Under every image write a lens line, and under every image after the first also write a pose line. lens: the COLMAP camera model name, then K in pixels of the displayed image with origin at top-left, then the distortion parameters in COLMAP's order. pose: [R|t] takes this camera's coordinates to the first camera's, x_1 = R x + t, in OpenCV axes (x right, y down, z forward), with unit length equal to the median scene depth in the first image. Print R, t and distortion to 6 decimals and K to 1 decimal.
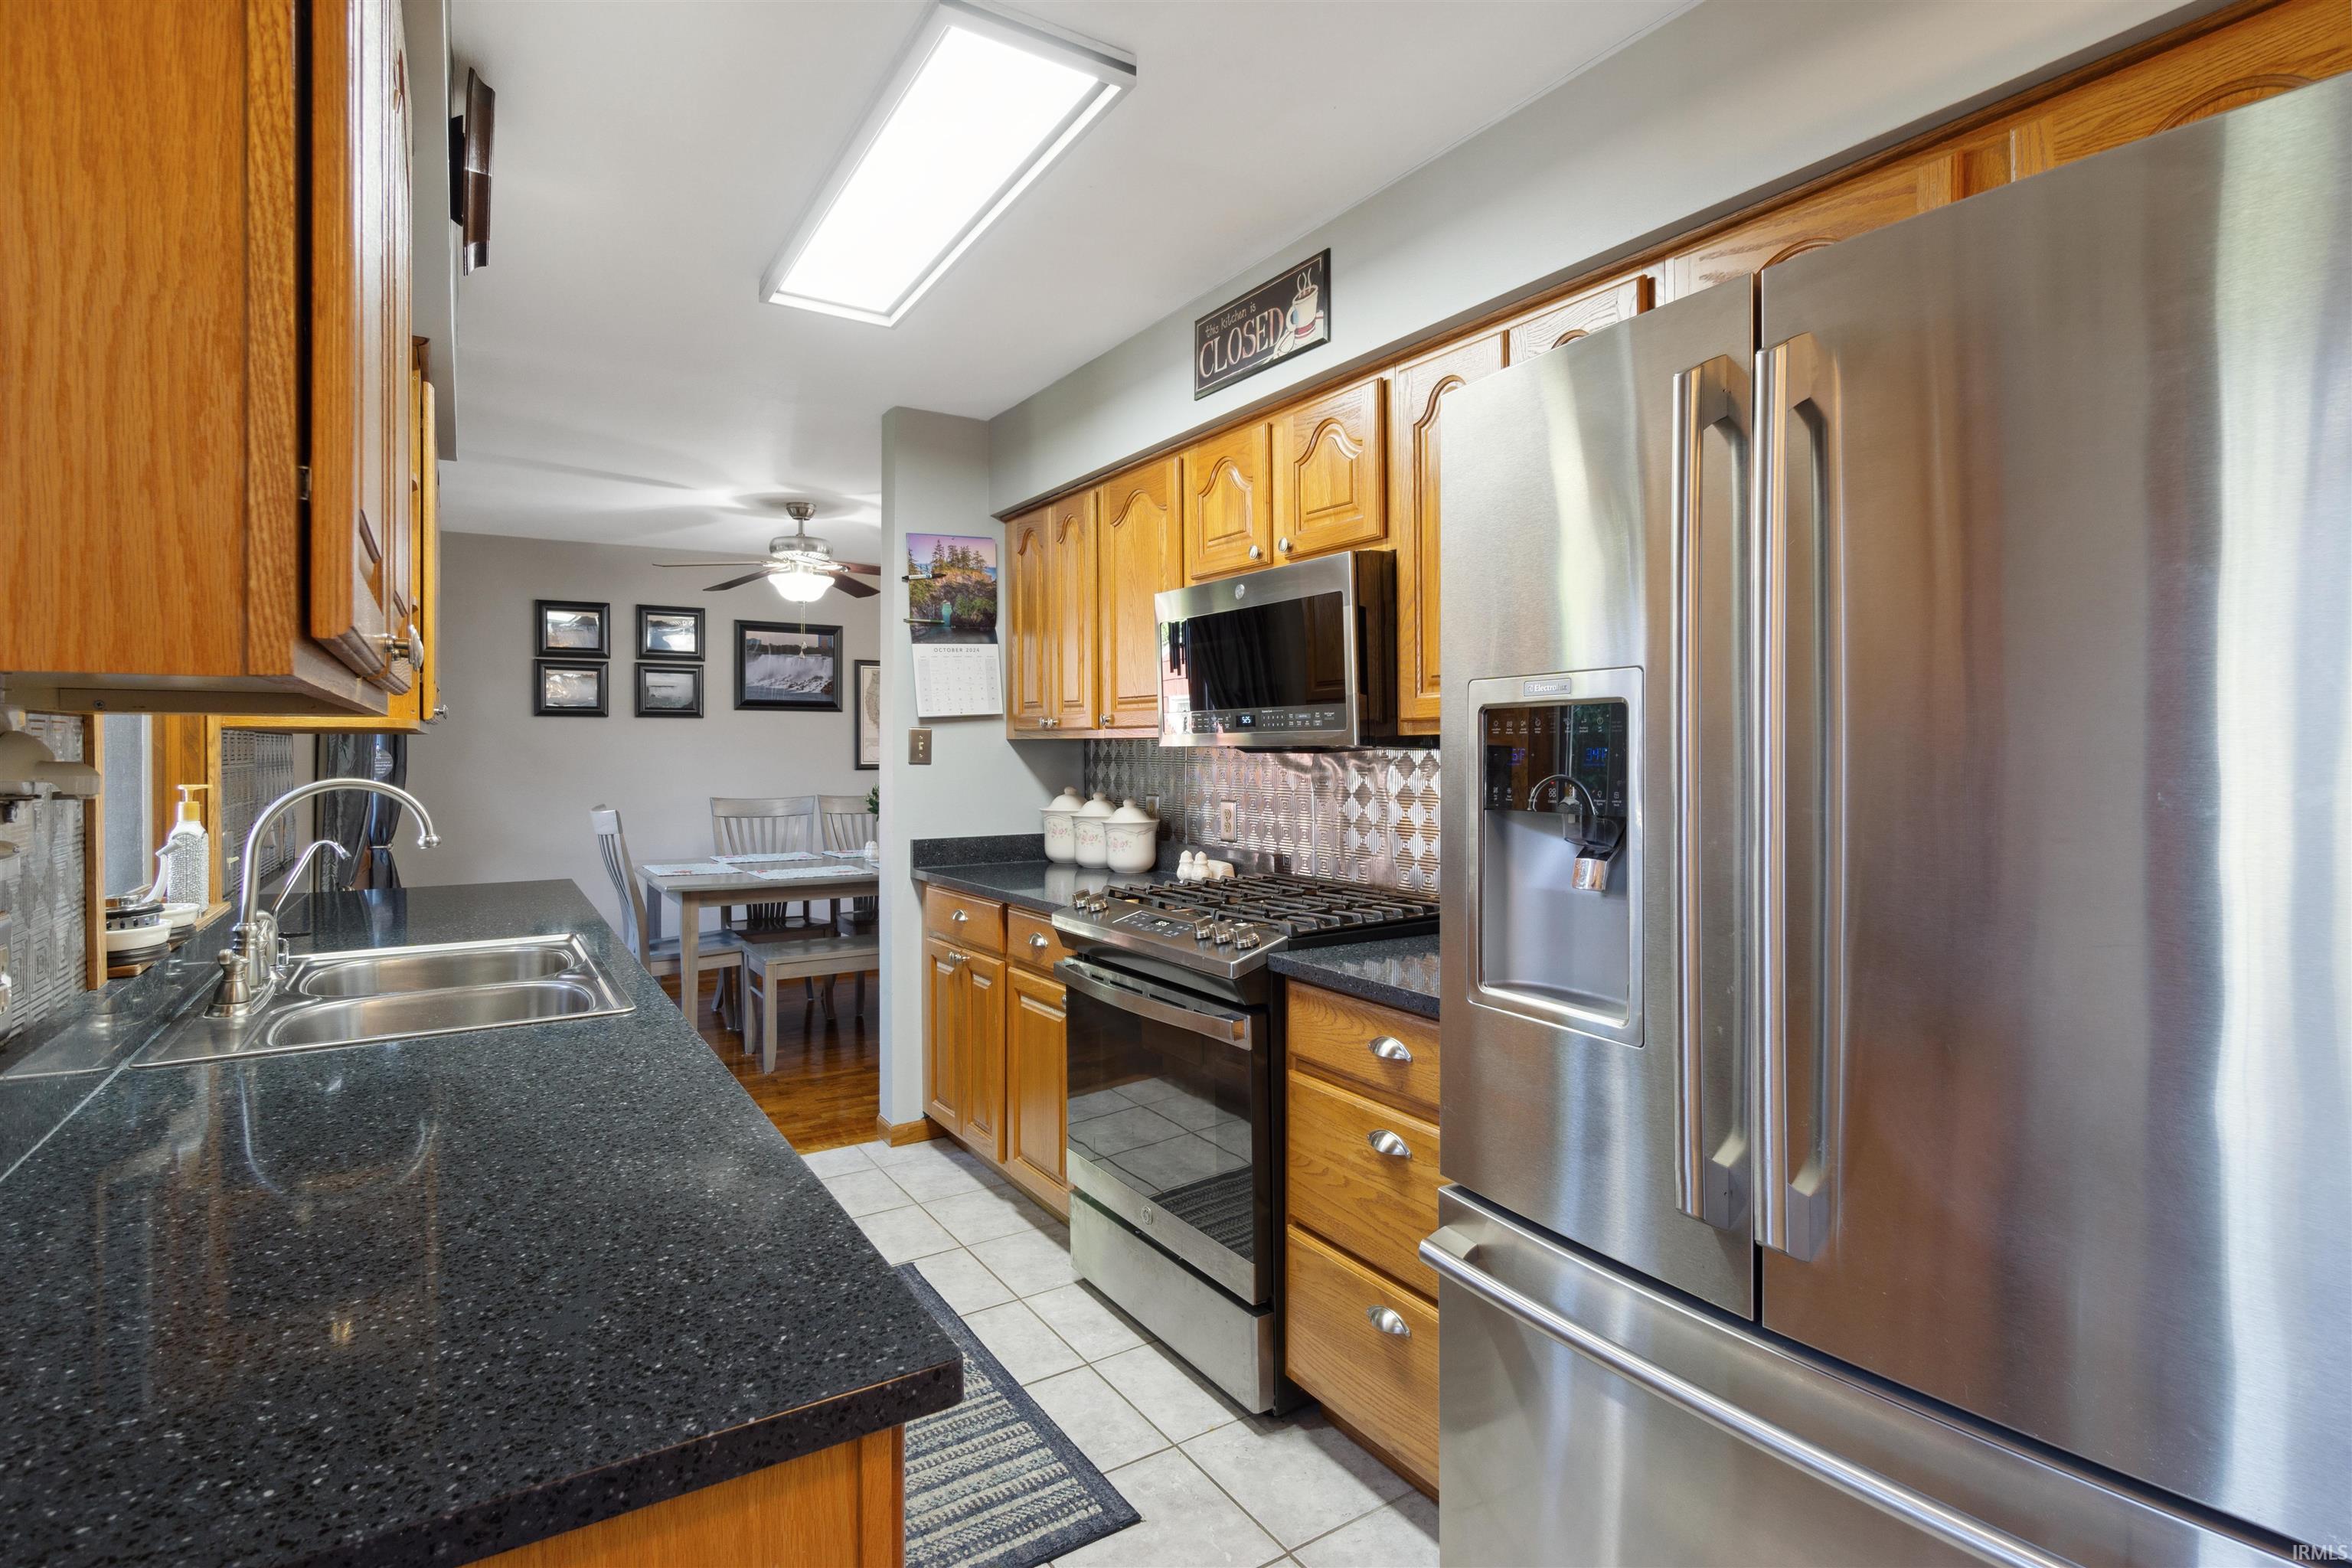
lens RADIAL K [[1121.5, 0, 1178.5], [0, 1121.5, 732.5], [0, 0, 1]] dist [-0.000860, -0.000036]
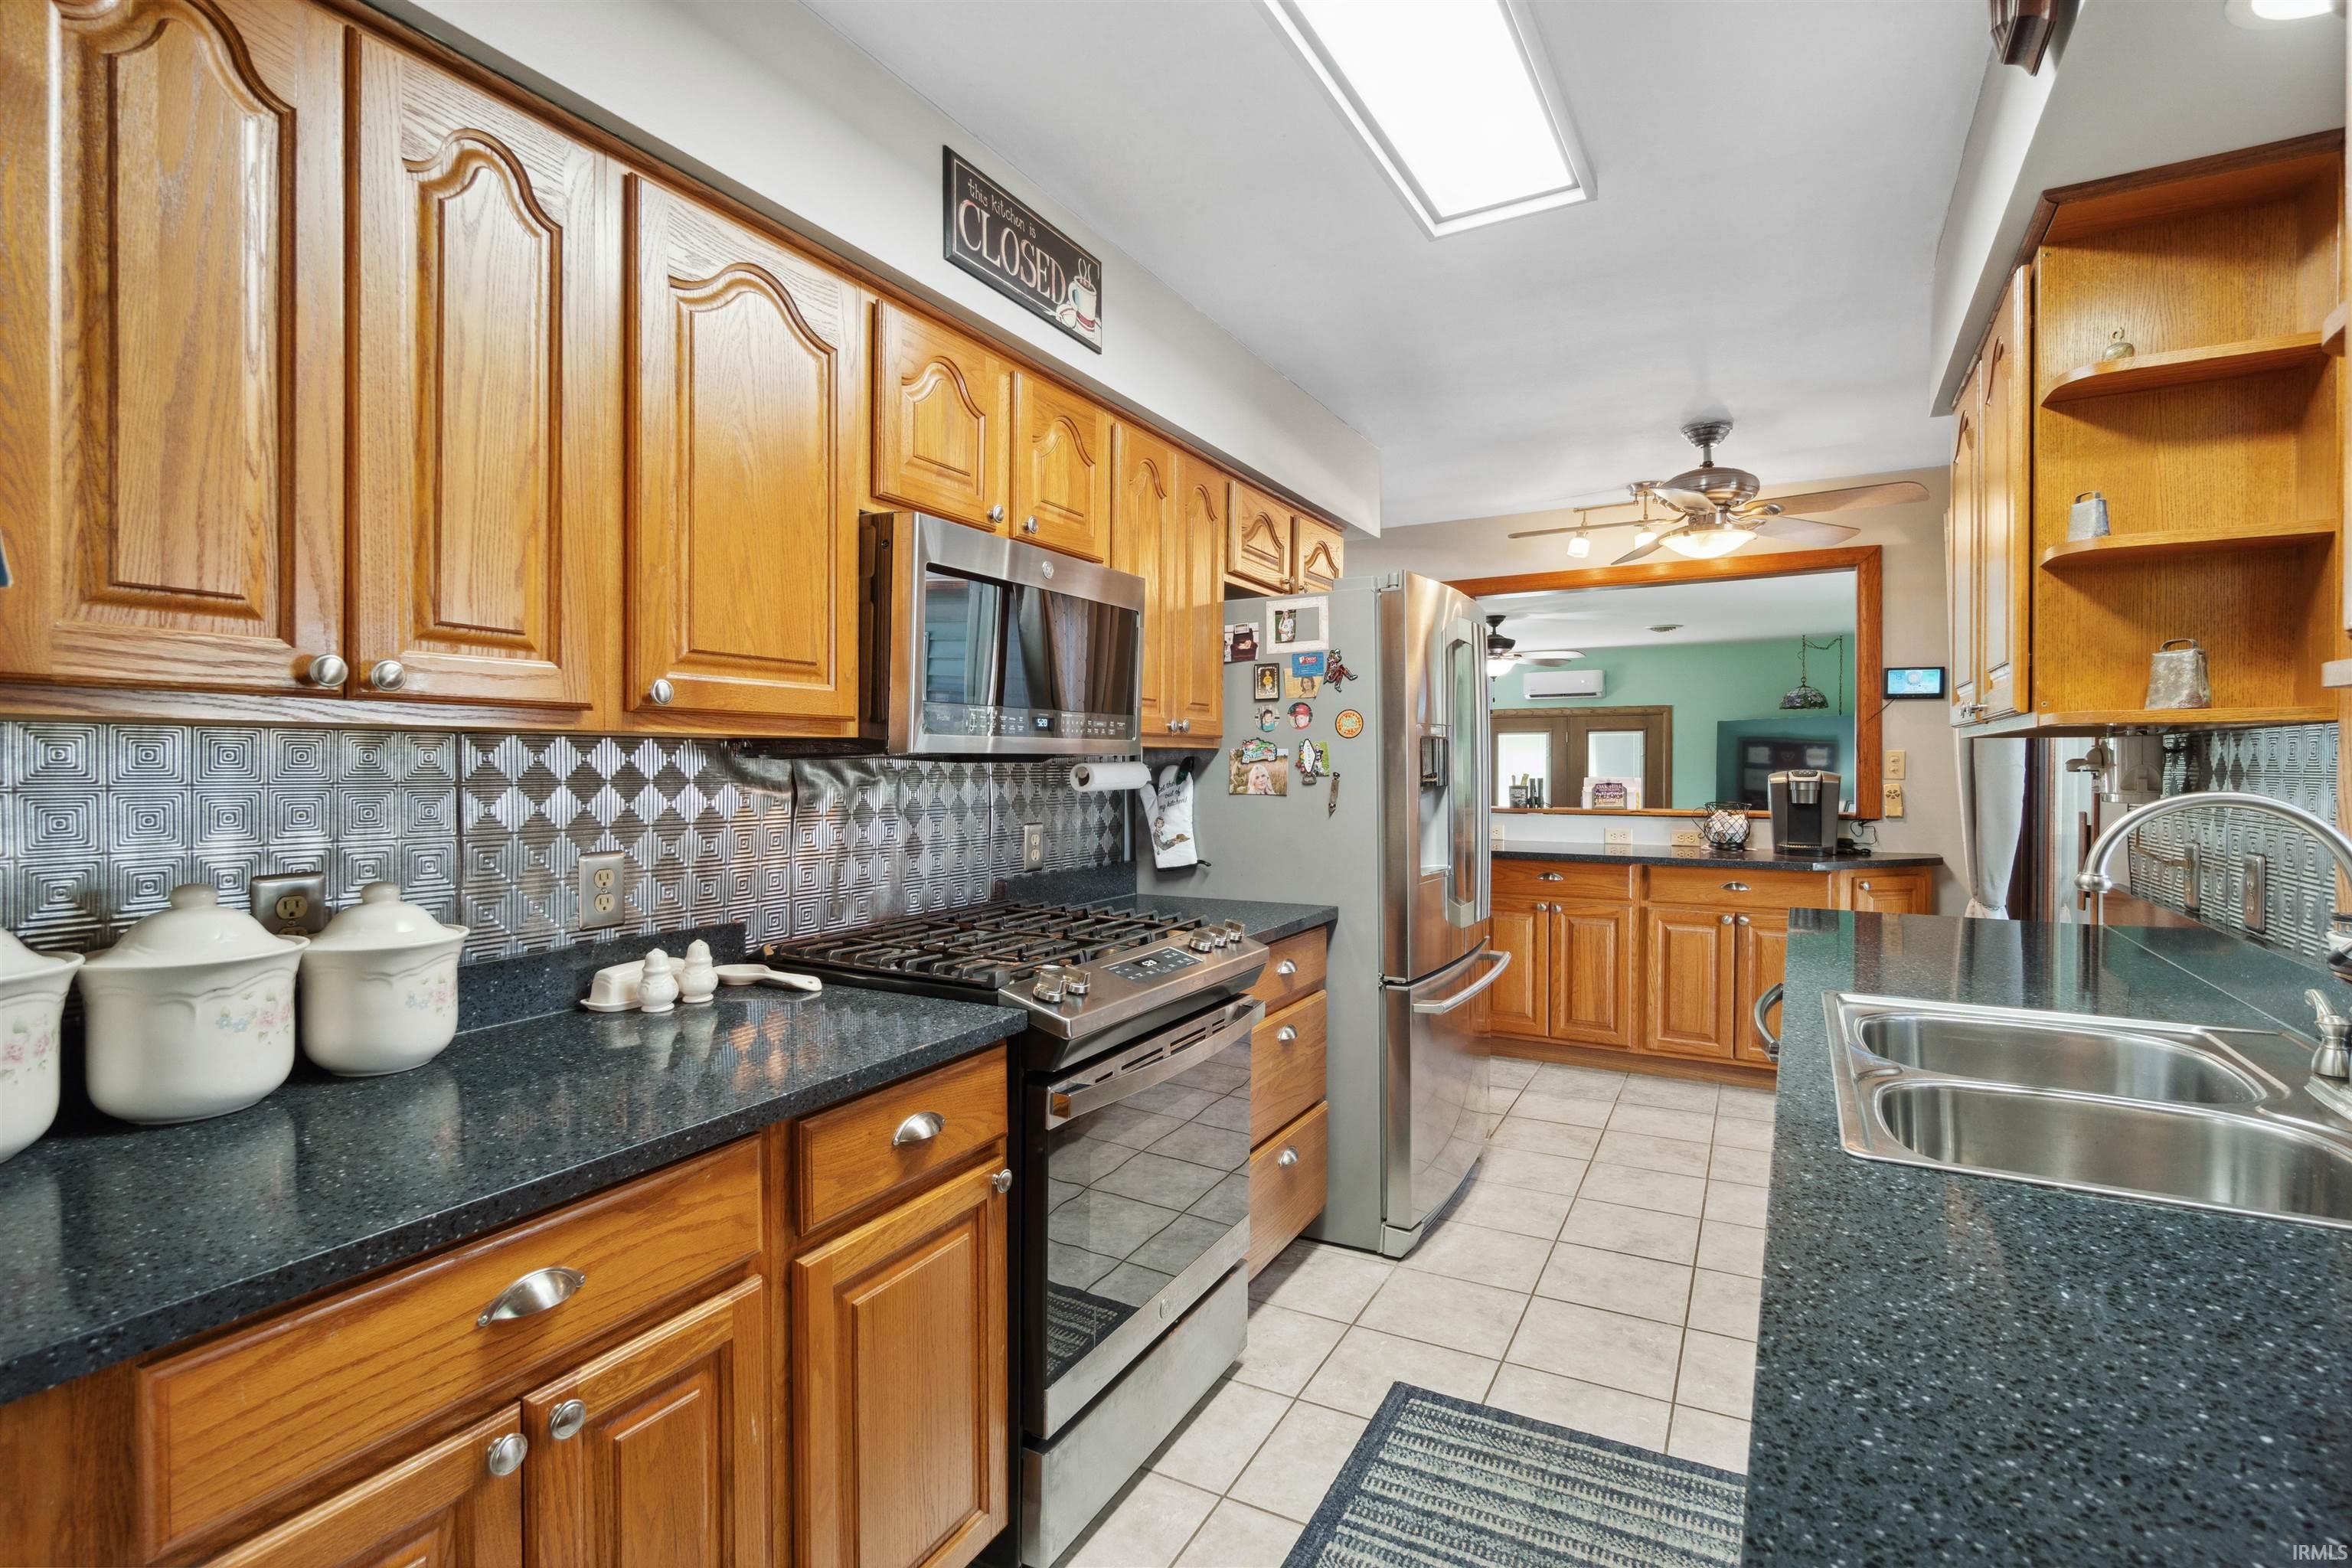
lens RADIAL K [[1107.1, 0, 1161.6], [0, 1107.1, 756.9], [0, 0, 1]] dist [-0.005275, -0.000076]
pose [[-0.465289, 0.002864, 0.885154, -0.730712], [-0.014585, 0.999834, -0.010902, 0.022339], [-0.885038, -0.017982, -0.465170, 1.330827]]
